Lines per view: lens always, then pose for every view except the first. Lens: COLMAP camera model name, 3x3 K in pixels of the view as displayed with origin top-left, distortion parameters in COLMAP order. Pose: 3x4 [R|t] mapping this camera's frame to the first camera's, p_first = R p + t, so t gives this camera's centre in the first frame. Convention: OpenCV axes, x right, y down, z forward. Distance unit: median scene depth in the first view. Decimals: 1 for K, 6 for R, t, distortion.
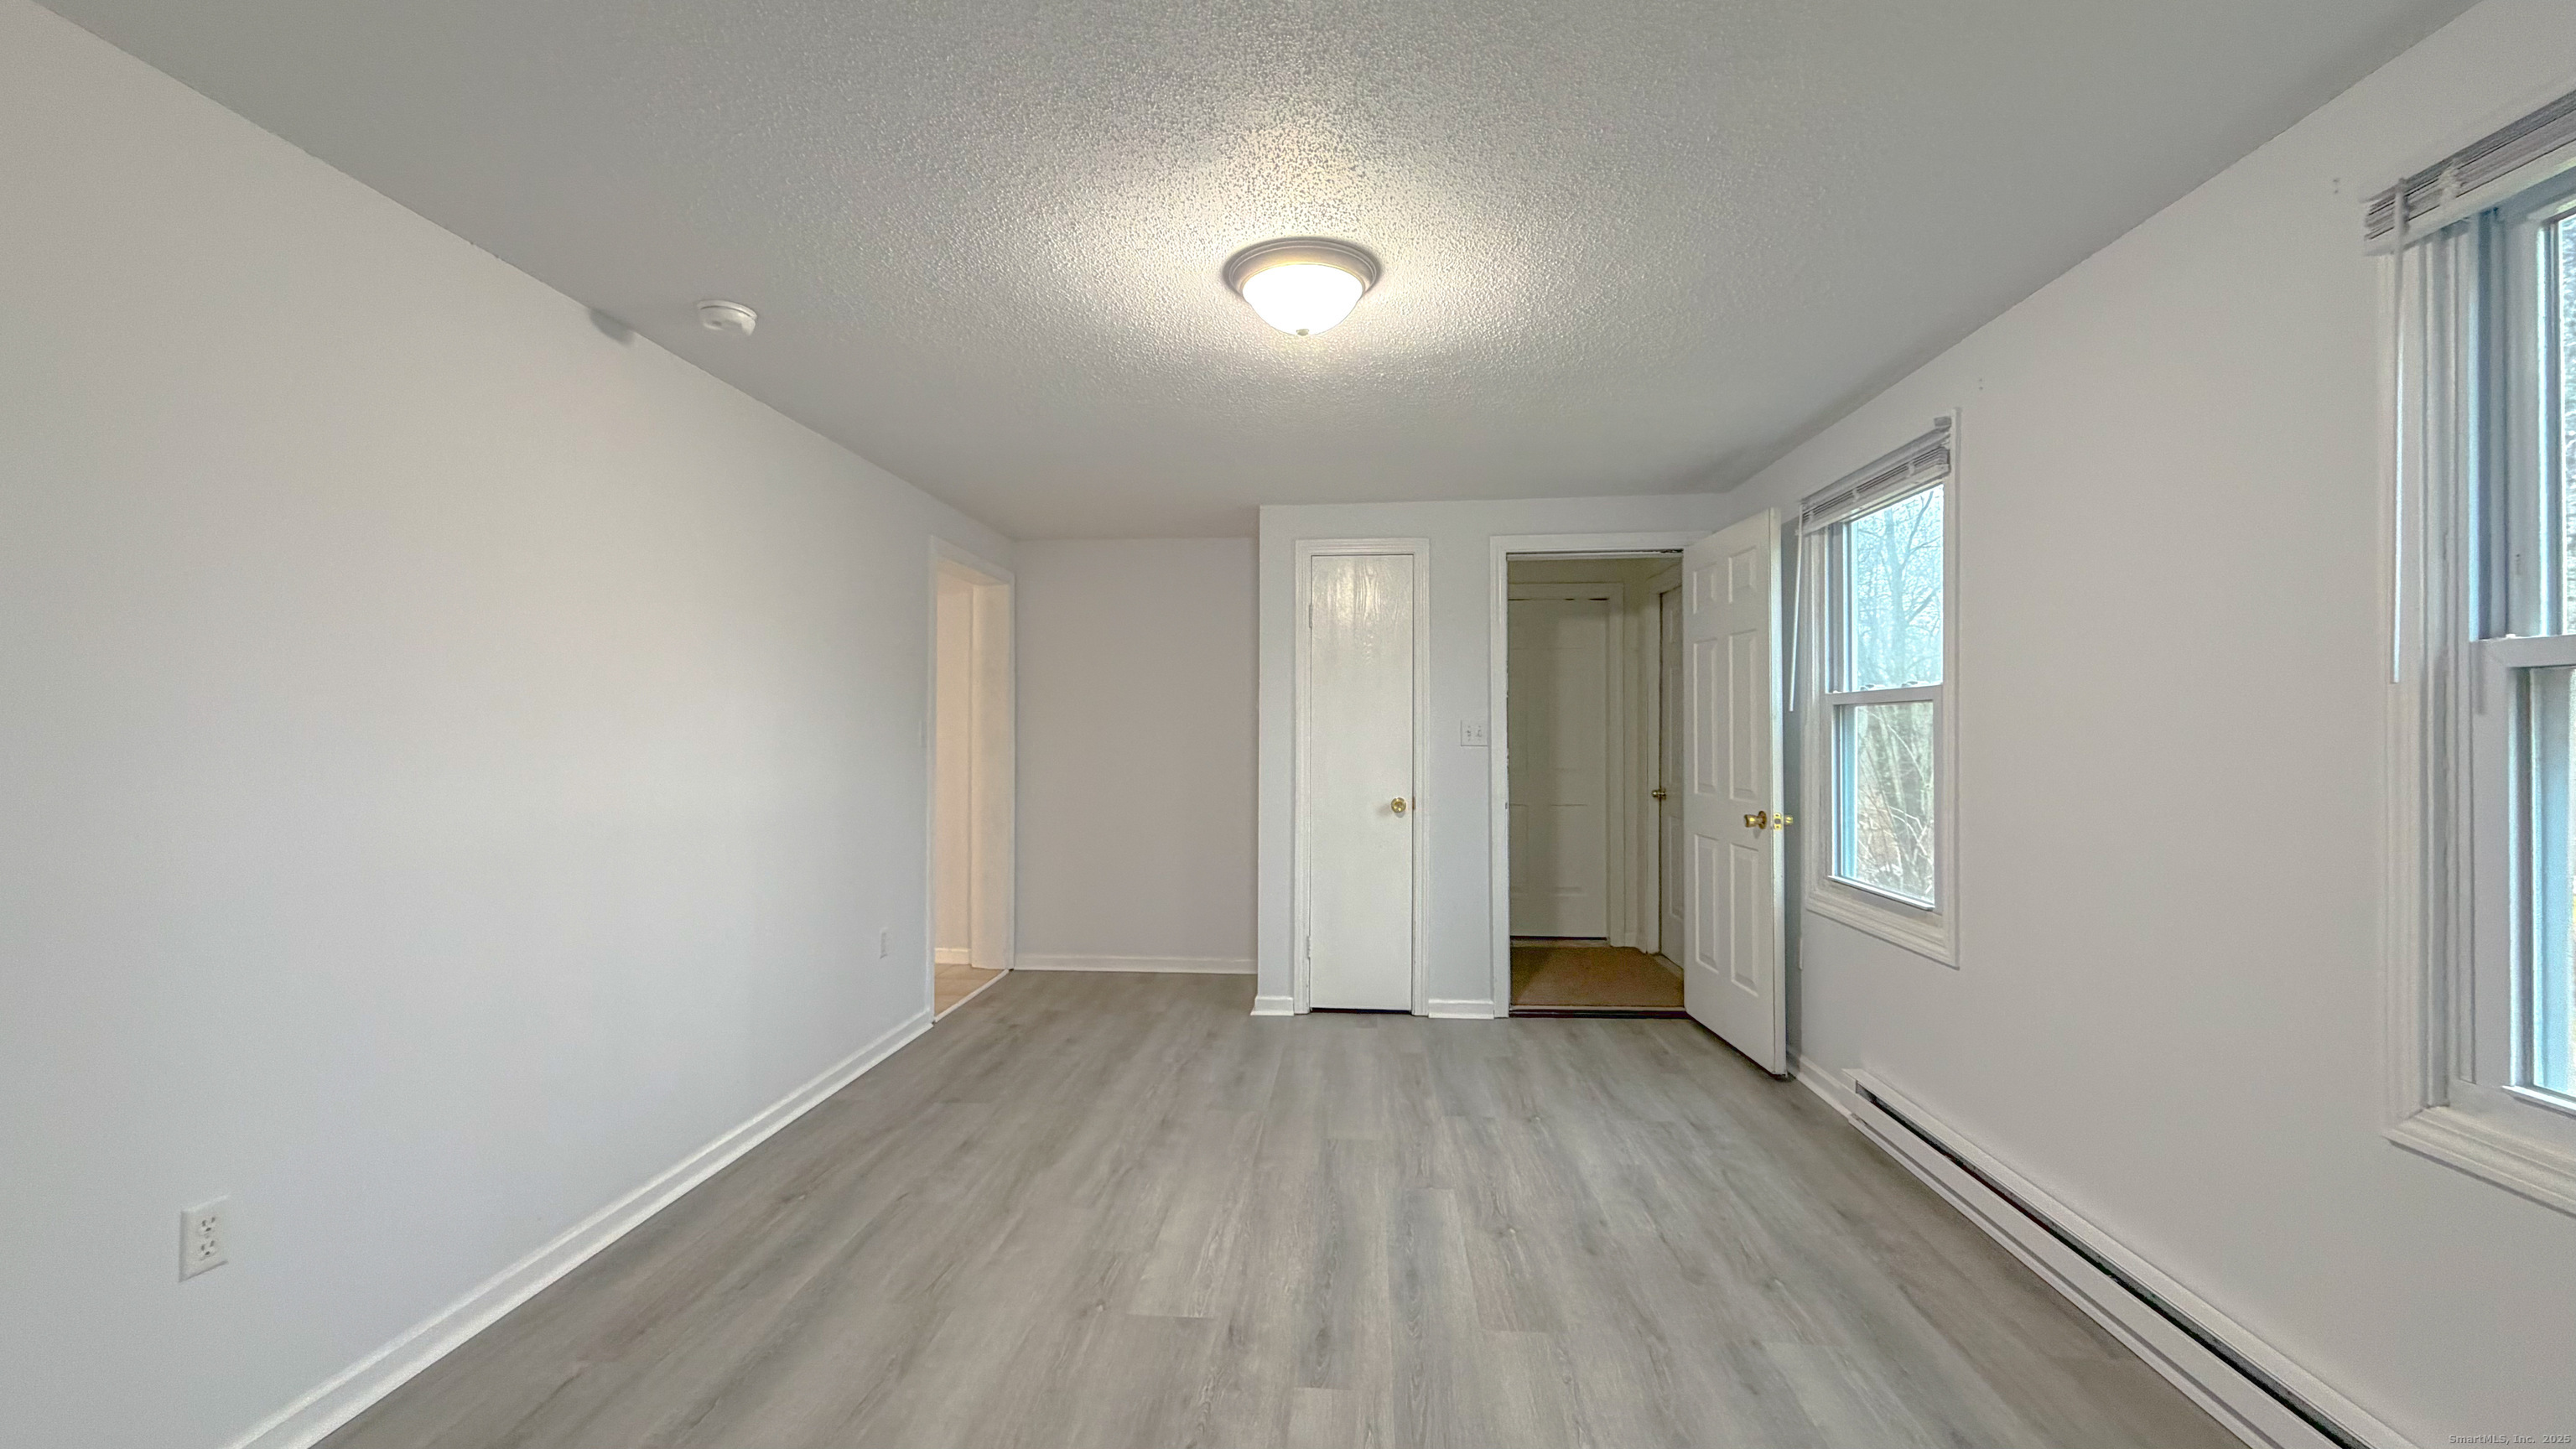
lens RADIAL K [[1032.4, 0, 1270.2], [0, 1032.4, 724.6], [0, 0, 1]] dist [-0.002424, 0.001553]
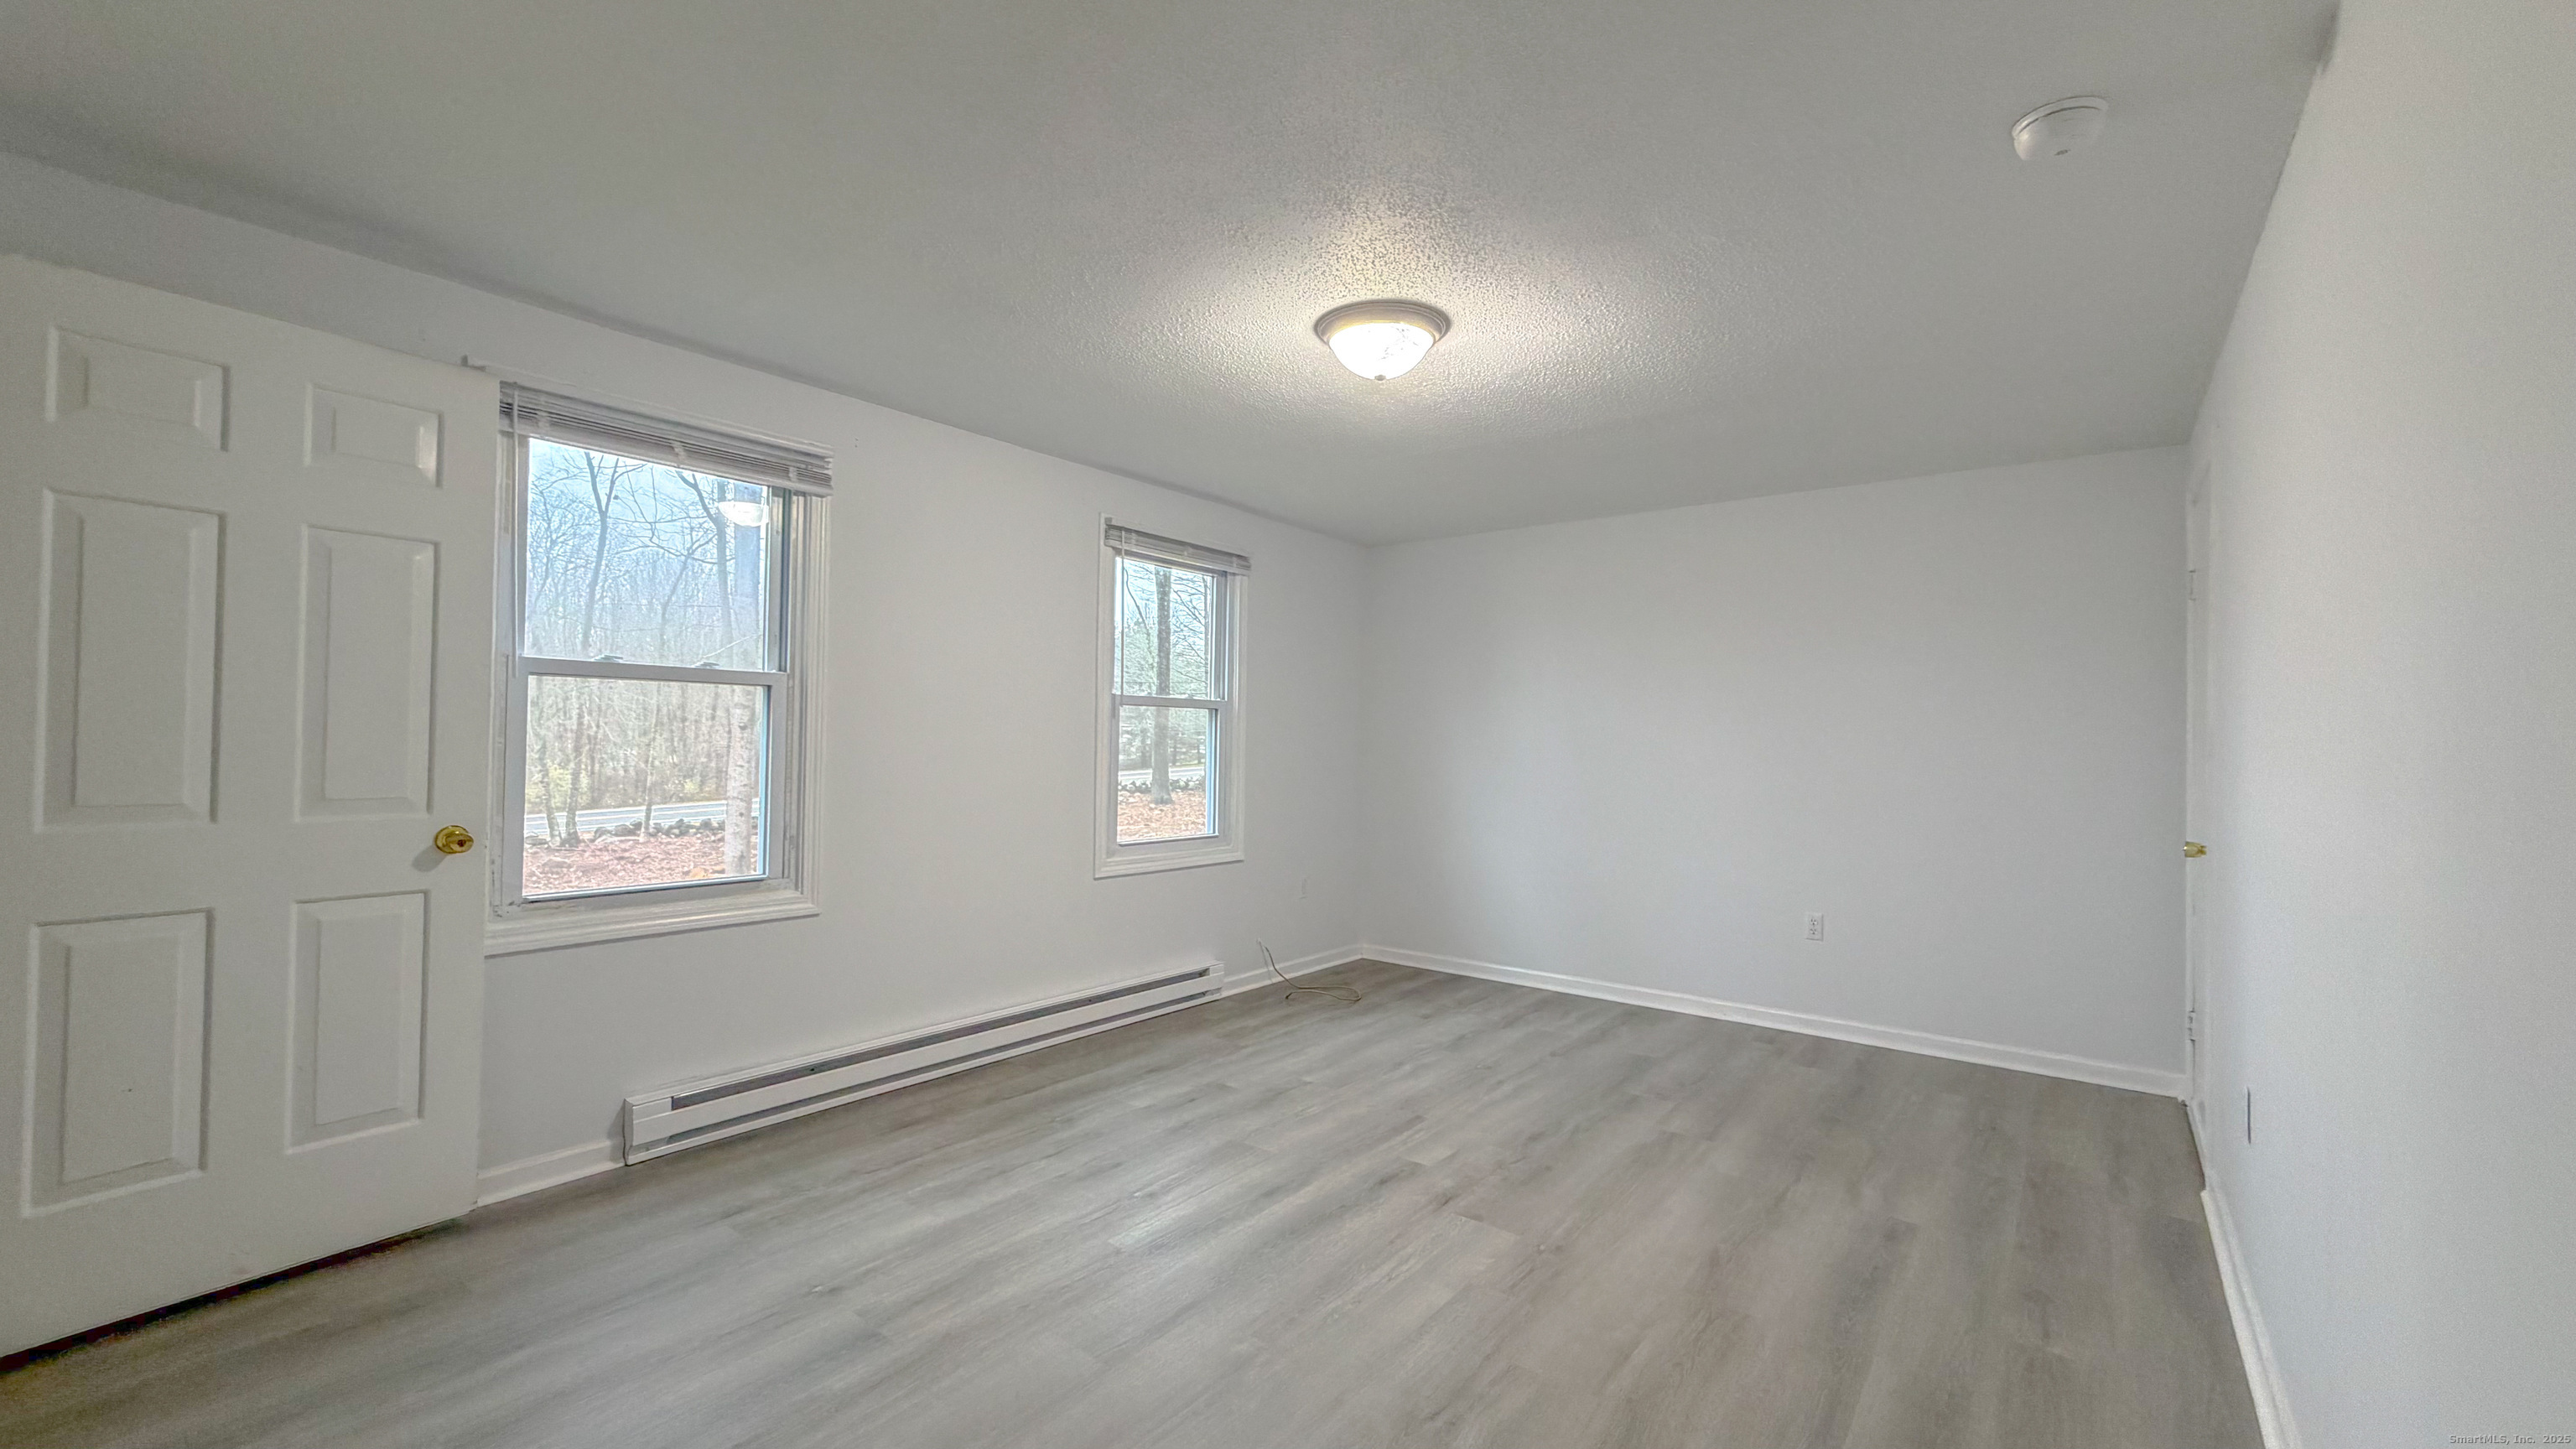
lens RADIAL K [[1032.4, 0, 1288.9], [0, 1032.4, 724.2], [0, 0, 1]] dist [-0.002424, 0.001553]
pose [[-0.844256, -0.007490, 0.535887, -0.447732], [-0.021655, 0.999563, -0.020146, 0.030609], [-0.535502, -0.028613, -0.844049, 1.793778]]
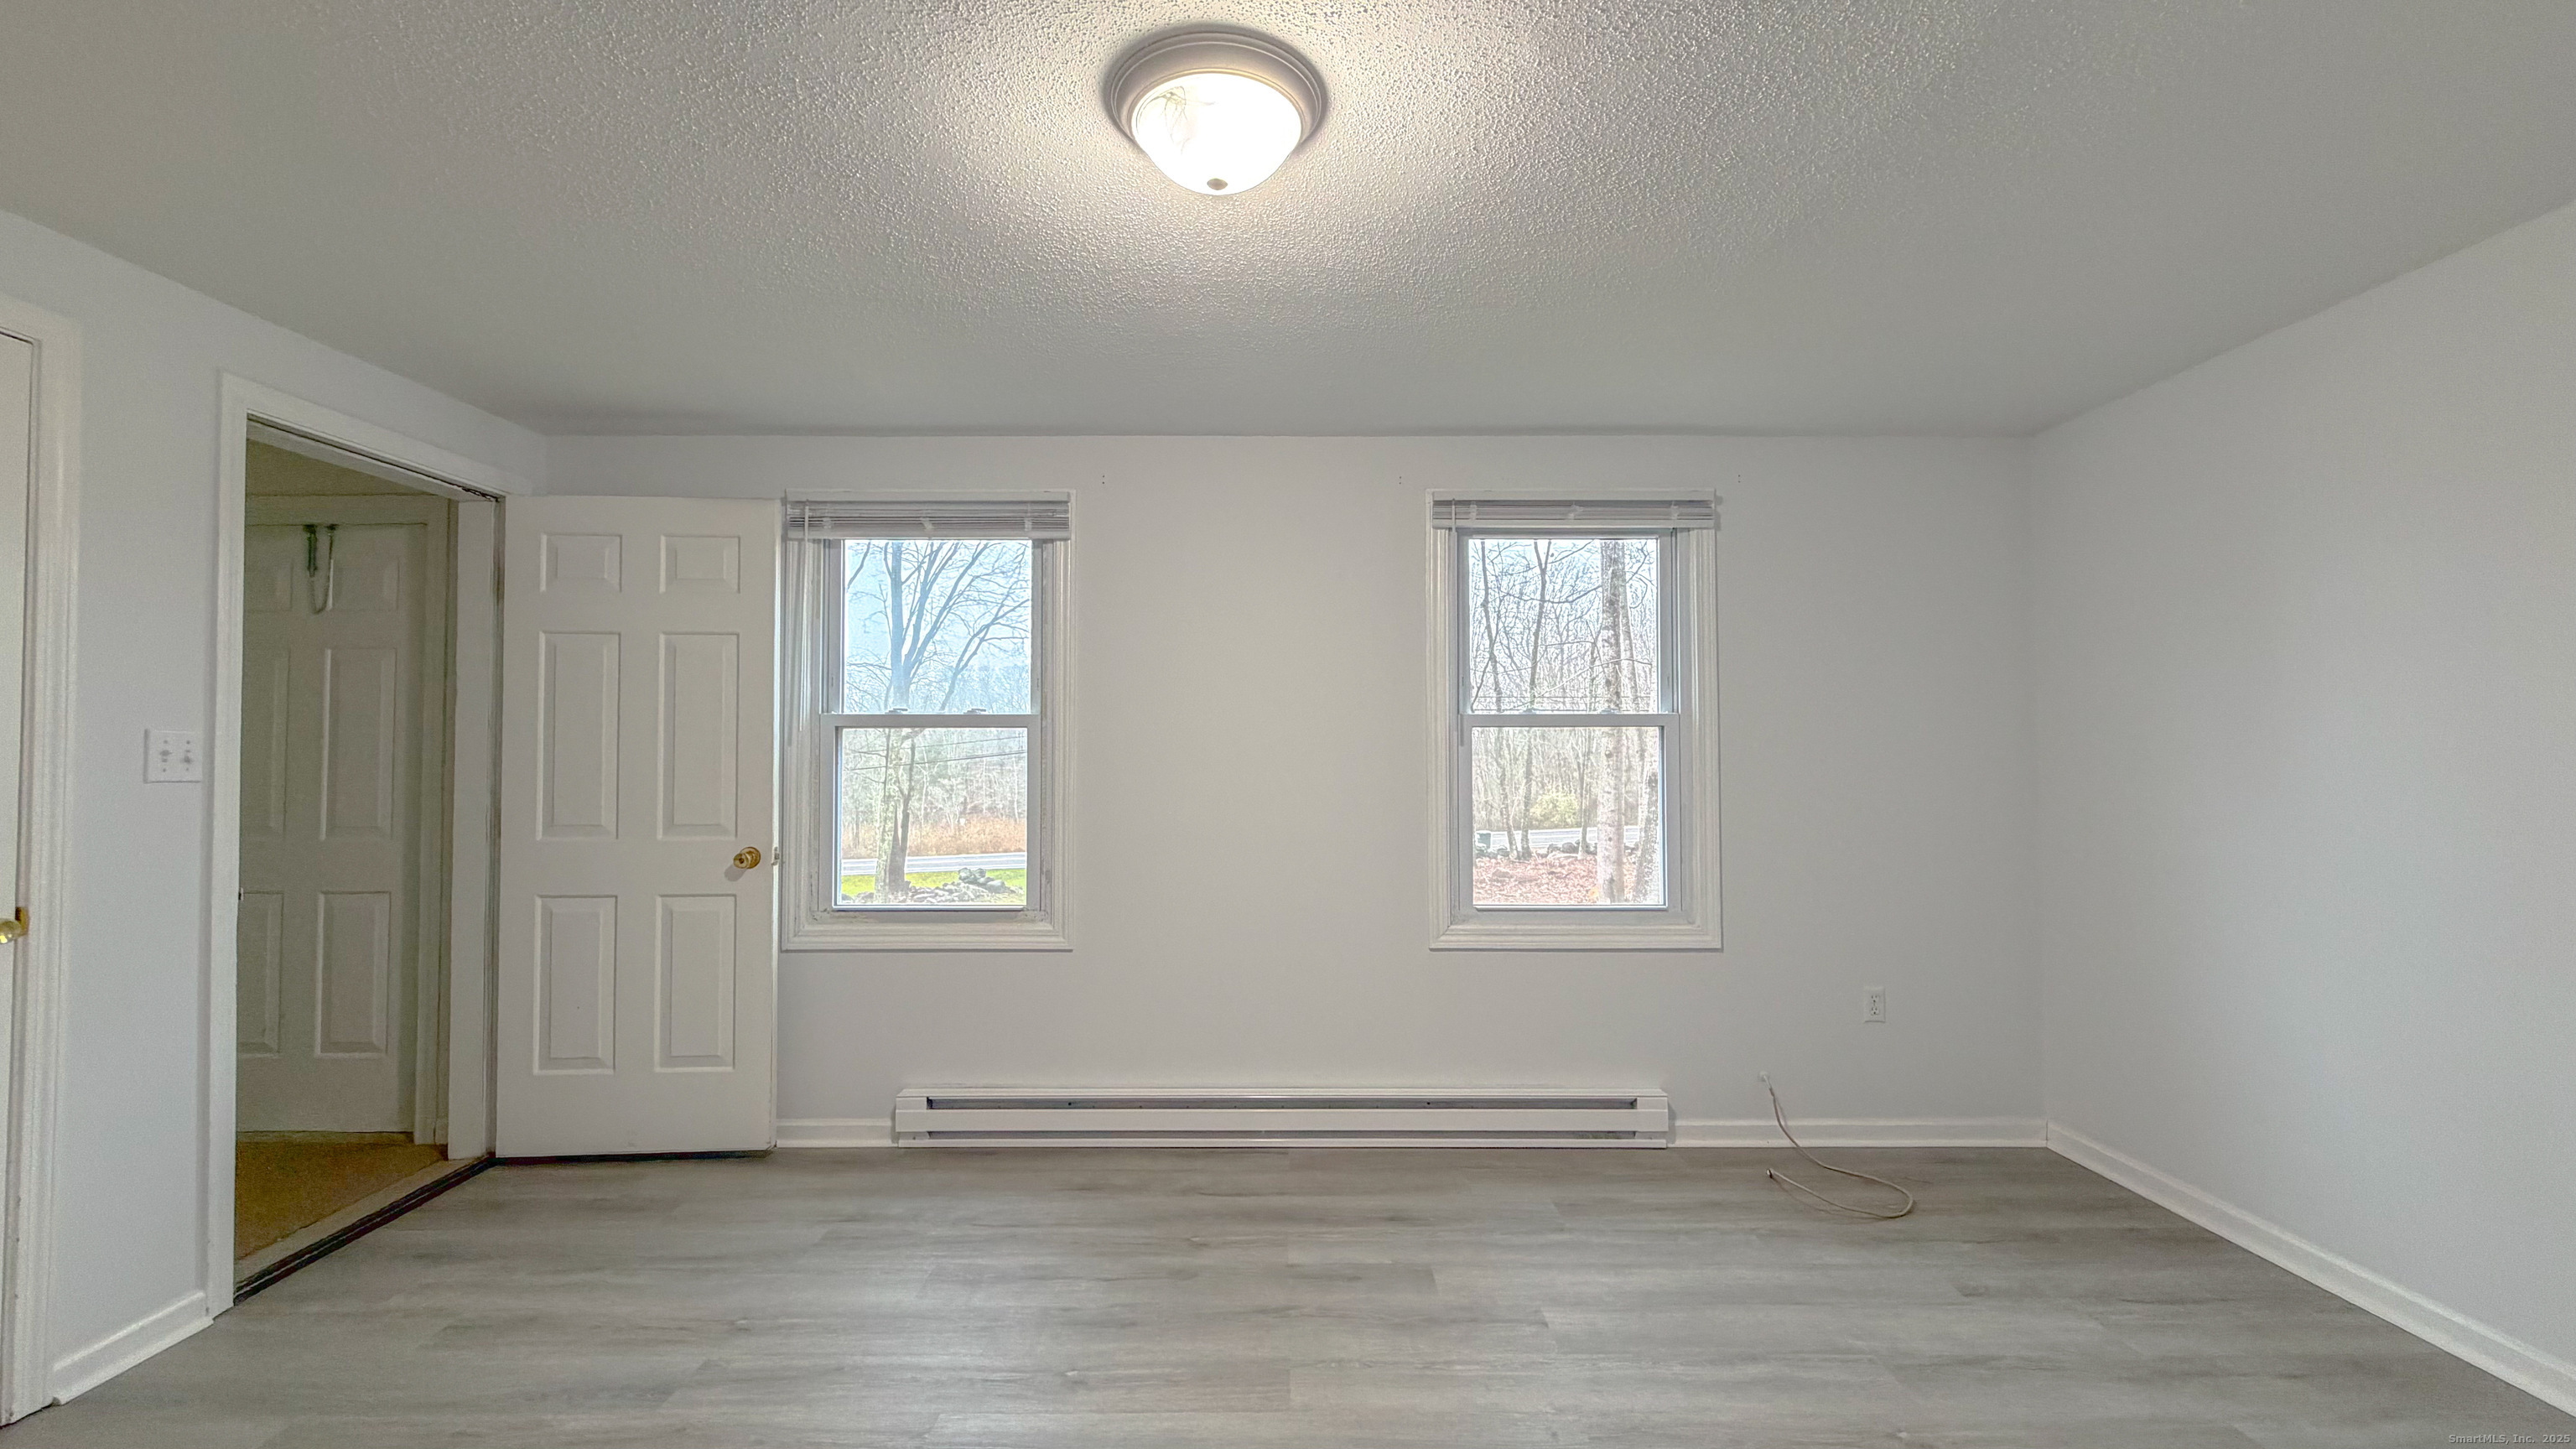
lens RADIAL K [[1032.4, 0, 1280.0], [0, 1032.4, 724.1], [0, 0, 1]] dist [-0.002424, 0.001553]
pose [[-0.093773, 0.026976, 0.995228, -0.589210], [-0.006296, 0.999597, -0.027687, 0.004340], [-0.995574, -0.008862, -0.093565, 0.907415]]
